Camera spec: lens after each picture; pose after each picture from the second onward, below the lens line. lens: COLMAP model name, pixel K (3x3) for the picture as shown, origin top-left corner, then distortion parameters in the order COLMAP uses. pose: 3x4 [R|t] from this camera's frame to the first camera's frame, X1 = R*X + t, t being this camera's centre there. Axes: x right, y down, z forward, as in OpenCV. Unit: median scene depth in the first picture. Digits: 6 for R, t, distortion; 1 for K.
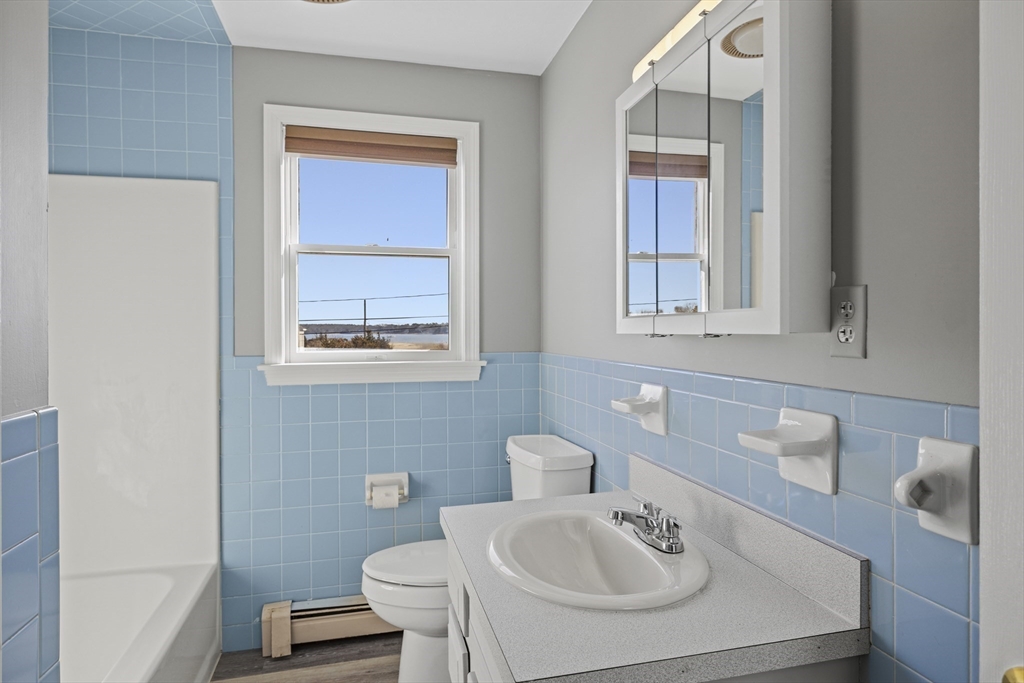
lens RADIAL K [[591.4, 0, 513.9], [0, 591.4, 338.2], [0, 0, 1]] dist [0.001427, 0.000080]
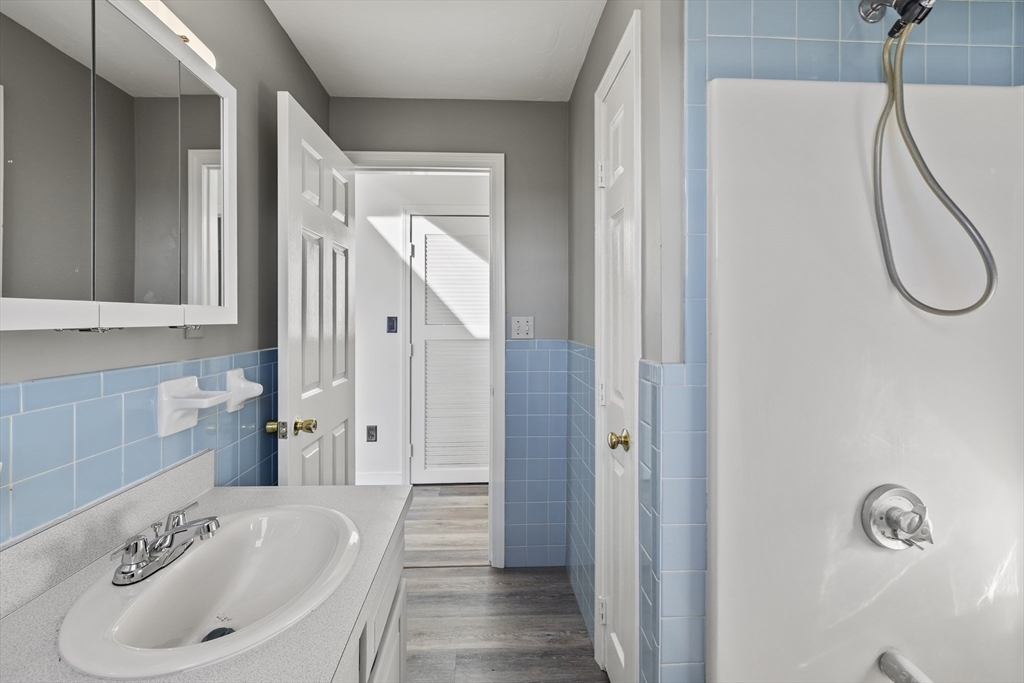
lens RADIAL K [[433.4, 0, 506.6], [0, 433.4, 315.4], [0, 0, 1]] dist [-0.001448, -0.000008]
pose [[-0.978313, -0.000262, 0.207130, -0.401787], [0.001520, 0.999963, 0.008440, -0.029725], [-0.207124, 0.008572, -0.978277, 1.514966]]
